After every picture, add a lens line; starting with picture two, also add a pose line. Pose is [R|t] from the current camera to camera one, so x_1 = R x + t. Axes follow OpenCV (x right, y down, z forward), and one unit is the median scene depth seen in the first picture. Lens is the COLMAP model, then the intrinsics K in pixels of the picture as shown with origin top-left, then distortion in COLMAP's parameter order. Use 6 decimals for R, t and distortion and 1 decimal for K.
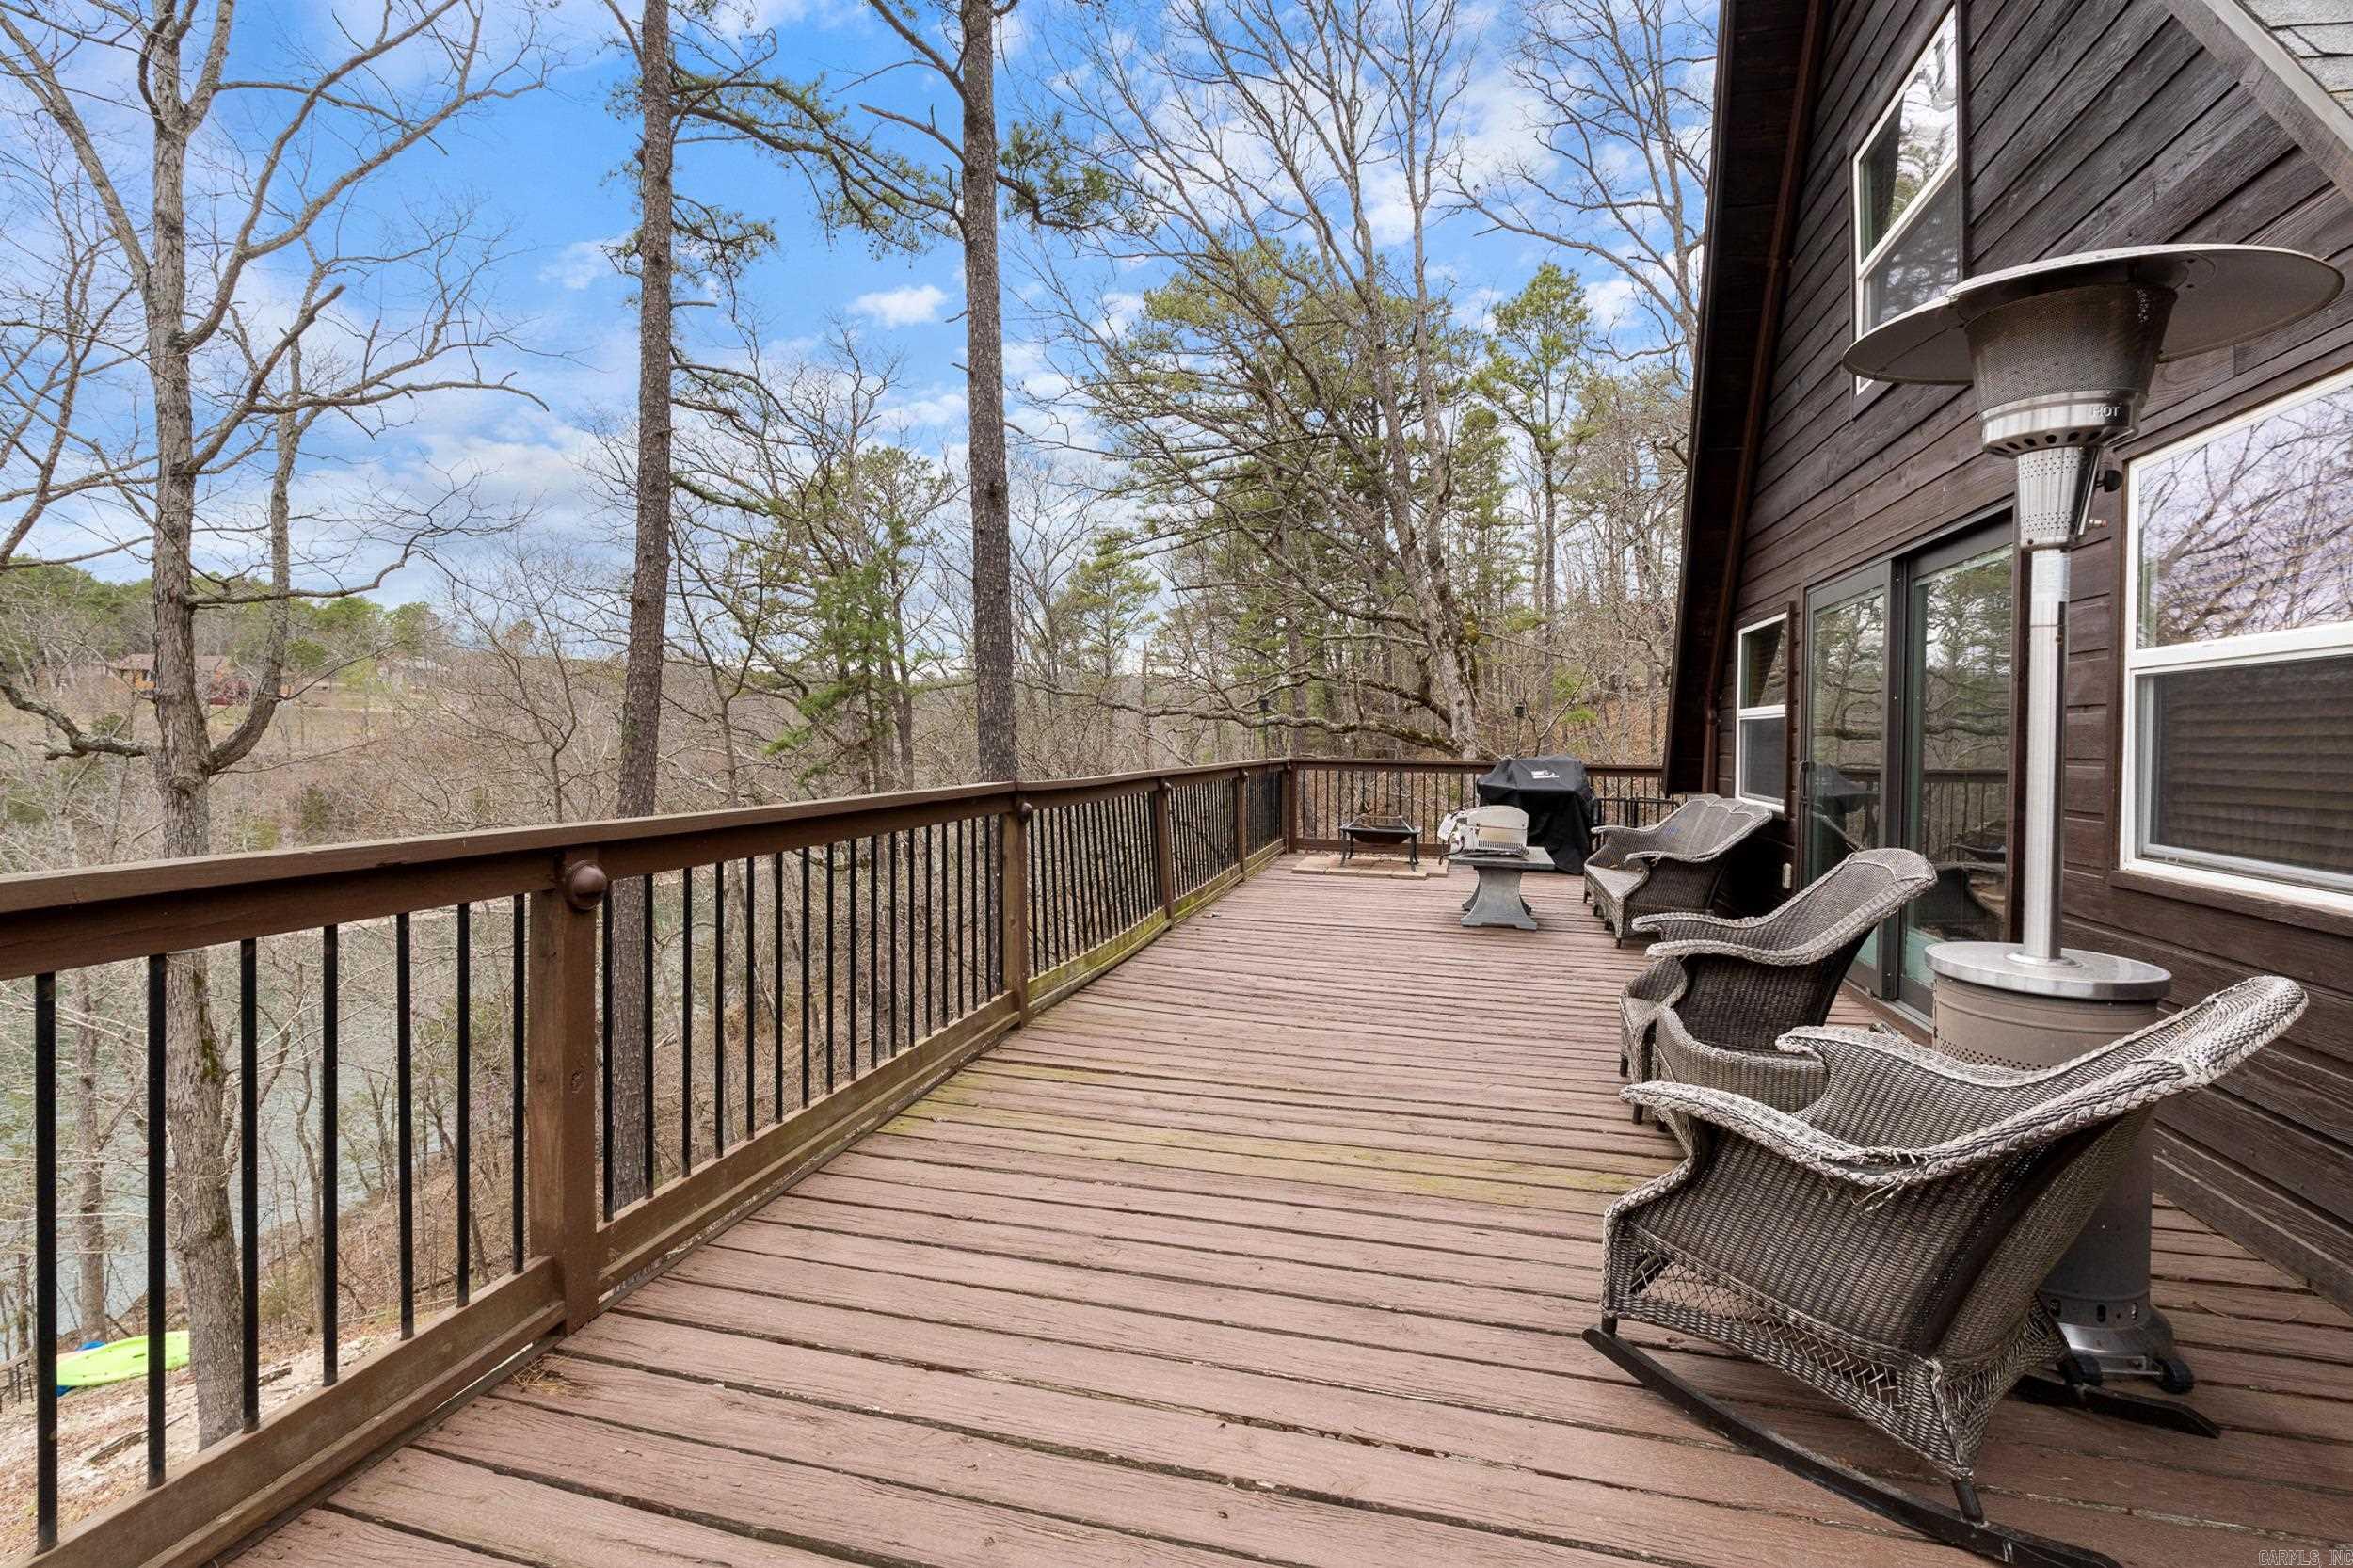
lens RADIAL K [[1086.2, 0, 1172.0], [0, 1086.2, 762.1], [0, 0, 1]] dist [-0.013284, 0.000959]
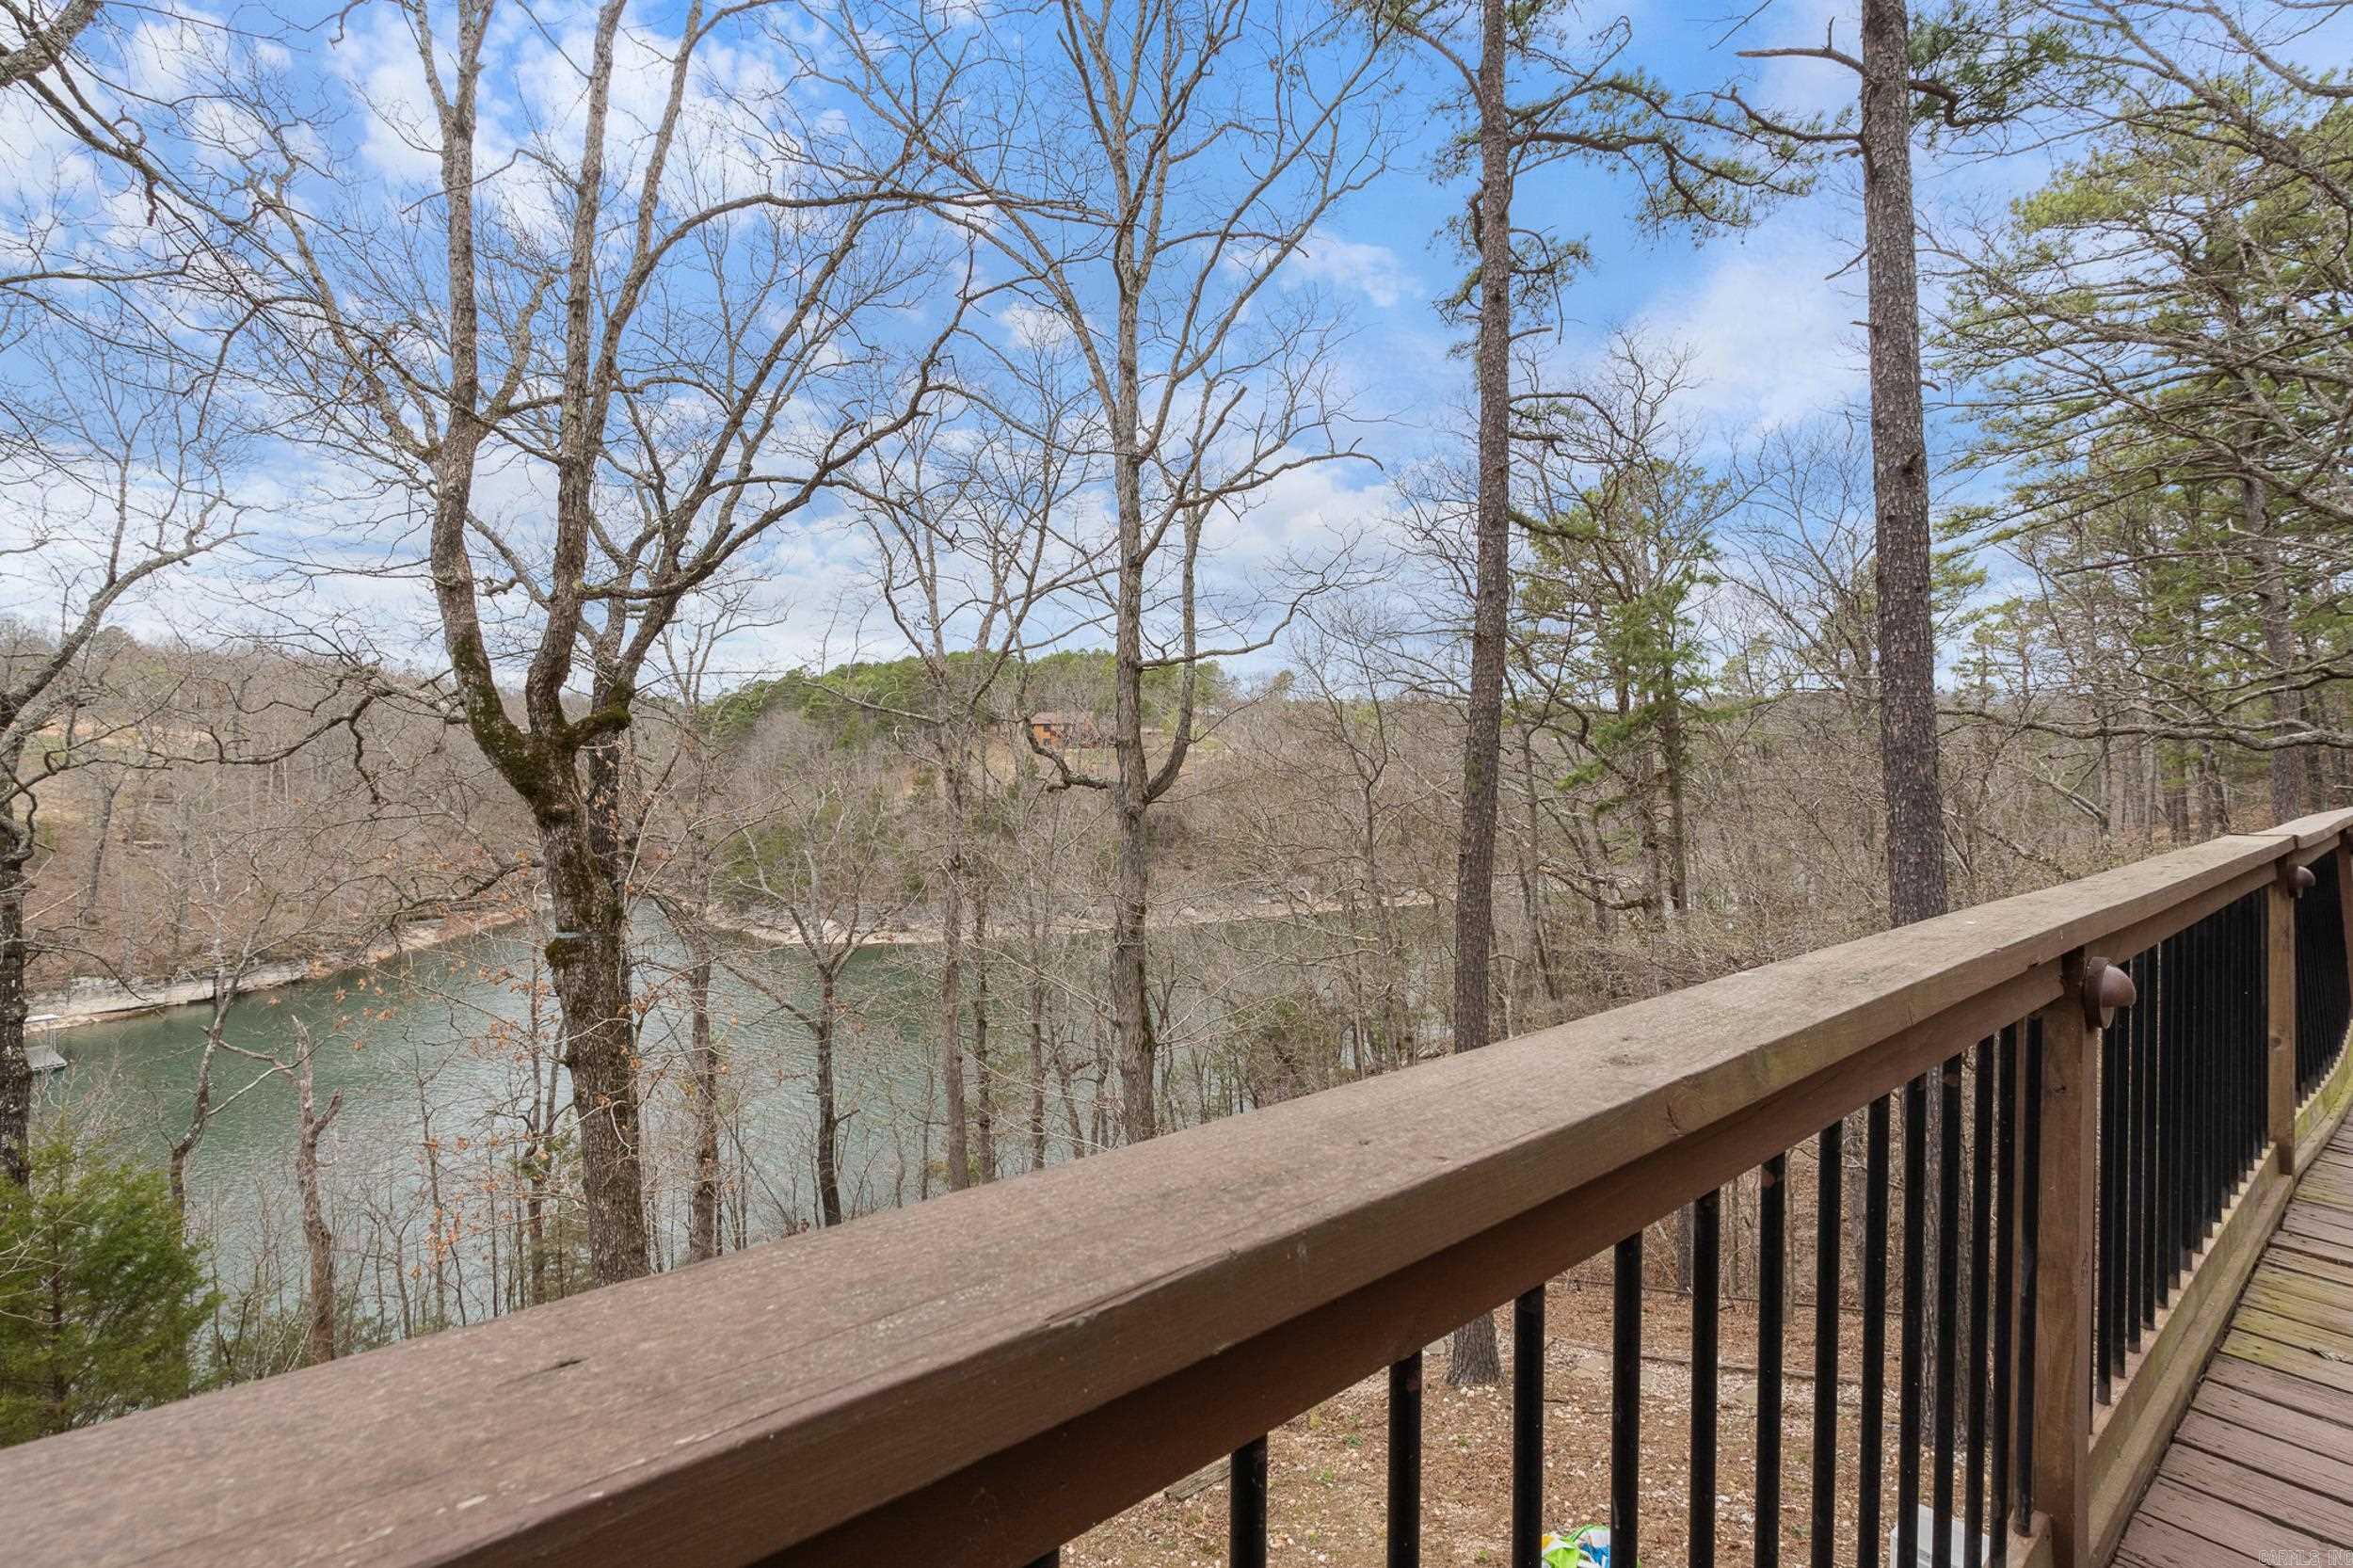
lens RADIAL K [[1087.3, 0, 1176.5], [0, 1087.3, 784.0], [0, 0, 1]] dist [-0.000971, 0.000079]
pose [[0.795474, -0.001674, -0.605985, -0.099315], [-0.003874, 0.999962, -0.007848, -0.001553], [0.605975, 0.008590, 0.795437, 0.015630]]
